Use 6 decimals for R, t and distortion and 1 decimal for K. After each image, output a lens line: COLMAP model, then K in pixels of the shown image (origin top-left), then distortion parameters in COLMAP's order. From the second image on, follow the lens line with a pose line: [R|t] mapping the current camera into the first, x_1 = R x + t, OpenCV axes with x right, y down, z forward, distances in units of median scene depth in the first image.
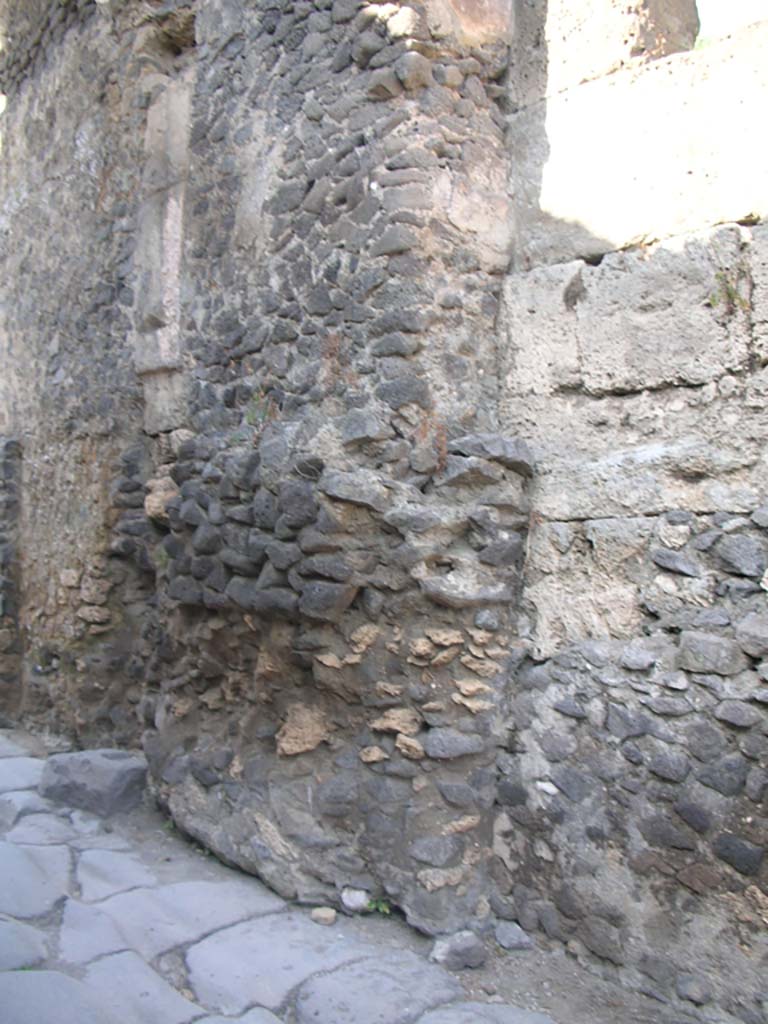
lens RADIAL K [[1080.0, 0, 384.9], [0, 1080.0, 518.7], [0, 0, 1]] dist [-0.211200, 0.166323]
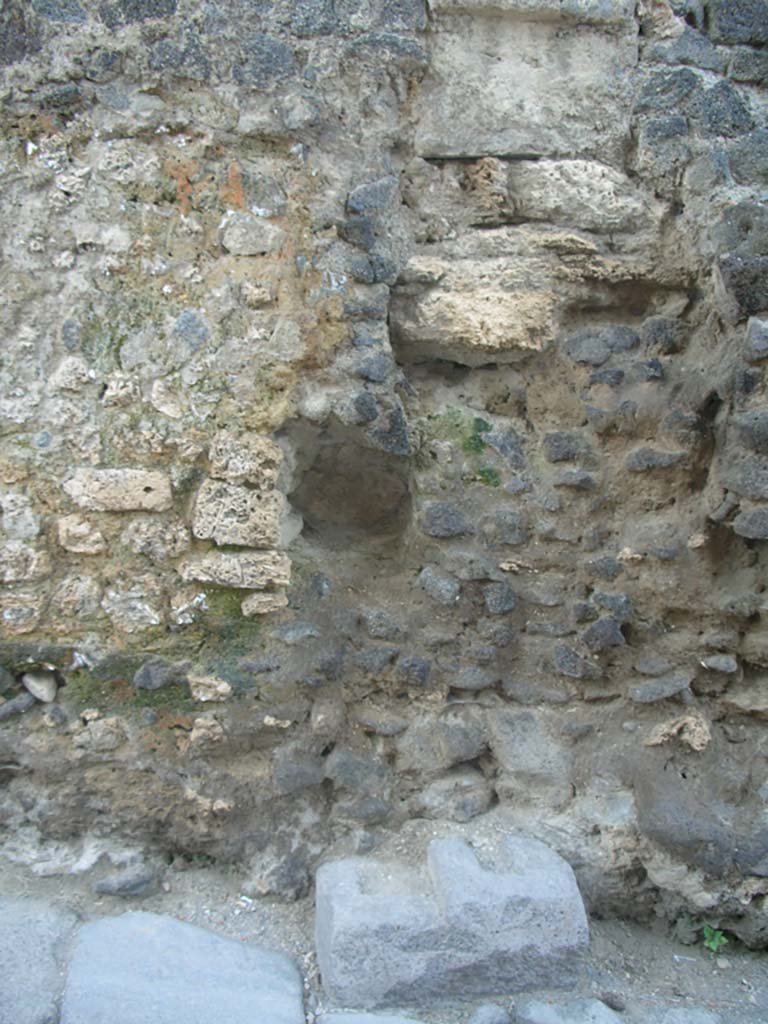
lens RADIAL K [[1080.0, 0, 384.9], [0, 1080.0, 518.7], [0, 0, 1]] dist [-0.211200, 0.166323]
pose [[0.638301, -0.173450, 0.749991, -0.764507], [-0.035707, 0.966564, 0.253927, -0.057333], [-0.768958, -0.188862, 0.610765, 0.947651]]
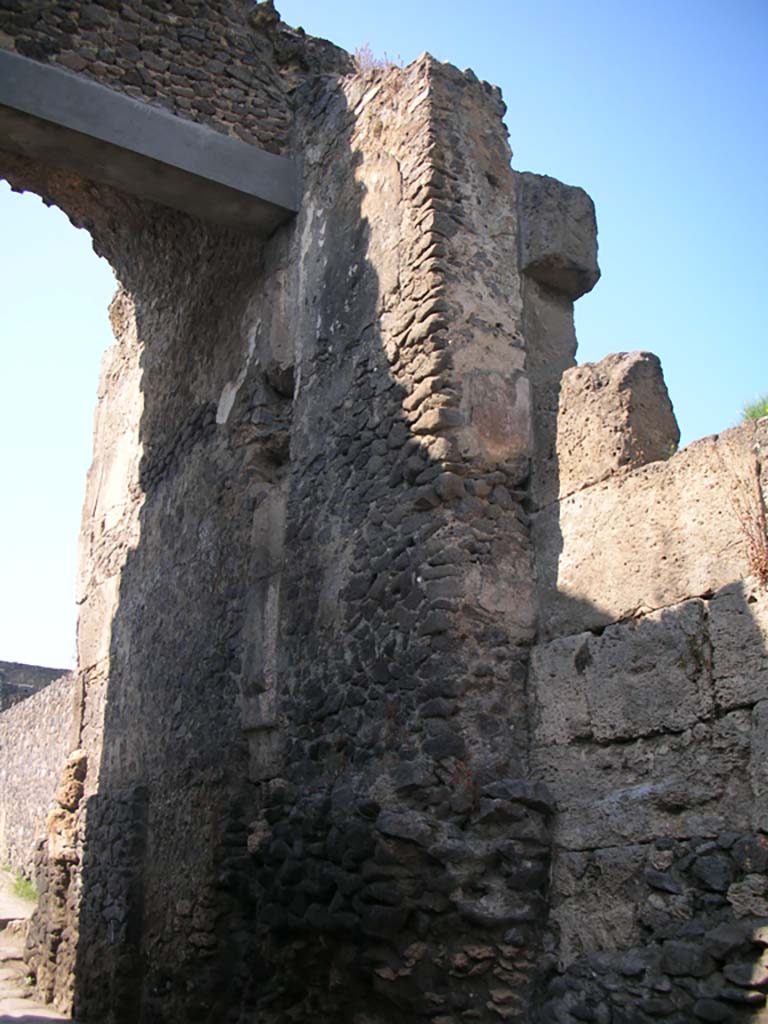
lens RADIAL K [[1080.0, 0, 384.9], [0, 1080.0, 518.7], [0, 0, 1]] dist [-0.211200, 0.166323]
pose [[0.990547, -0.047609, -0.128650, 0.115308], [0.005150, 0.950085, -0.311947, 0.014442], [0.137080, 0.308336, 0.941349, -0.223348]]
